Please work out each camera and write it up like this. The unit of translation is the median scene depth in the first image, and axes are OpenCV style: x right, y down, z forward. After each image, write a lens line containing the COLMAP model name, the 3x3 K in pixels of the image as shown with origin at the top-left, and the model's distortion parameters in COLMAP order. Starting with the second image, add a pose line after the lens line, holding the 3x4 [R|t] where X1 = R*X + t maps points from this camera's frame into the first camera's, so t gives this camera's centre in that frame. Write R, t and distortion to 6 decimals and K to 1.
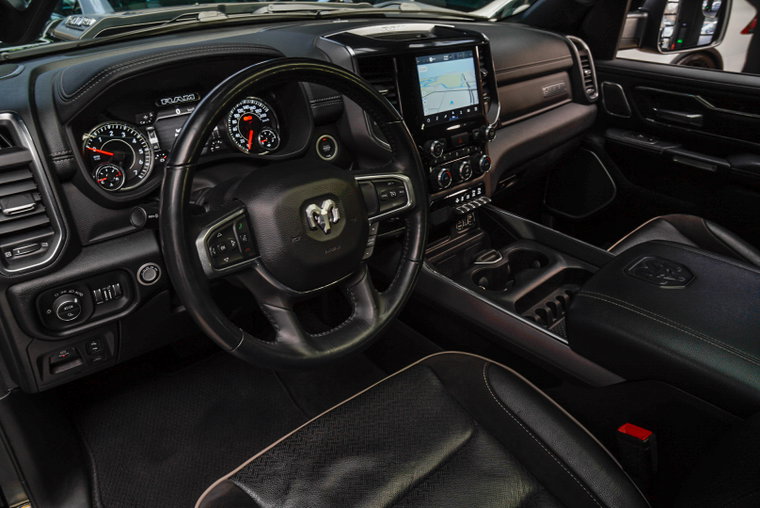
lens RADIAL K [[541.1, 0, 380.0], [0, 541.1, 254.0], [0, 0, 1]] dist [-0.141819, 0.115134]
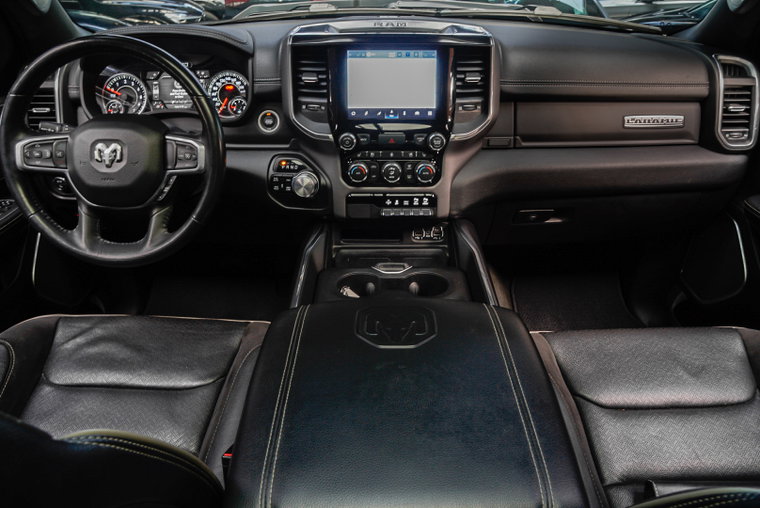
lens RADIAL K [[527.3, 0, 380.0], [0, 527.3, 254.0], [0, 0, 1]] dist [-0.149395, 0.117653]
pose [[0.728196, 0.319838, -0.606164, 0.903358], [-0.316787, 0.941359, 0.116140, -0.143410], [0.607764, 0.107453, 0.786814, 0.312168]]
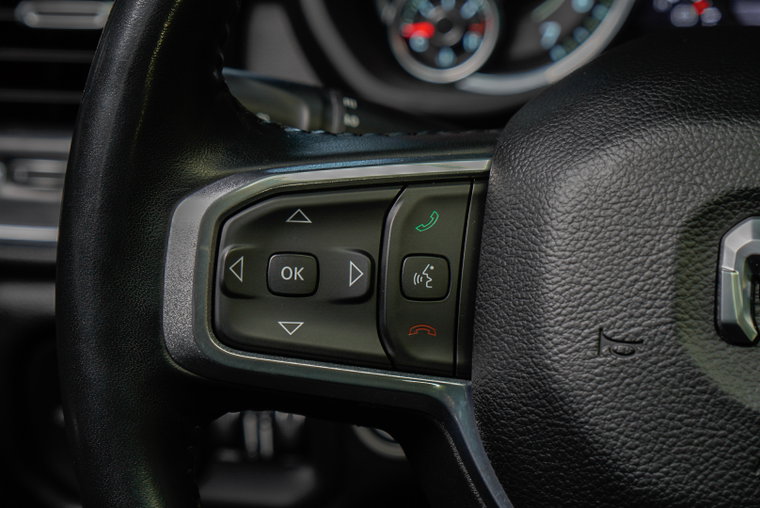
lens RADIAL K [[2240.2, 0, 380.0], [0, 2240.2, 254.0], [0, 0, 1]] dist [0.370009, 0.101291]
pose [[0.586467, 0.209624, -0.782377, 0.323047], [-0.348411, 0.937288, -0.010038, -0.014474], [0.731209, 0.278475, 0.622724, 0.260900]]
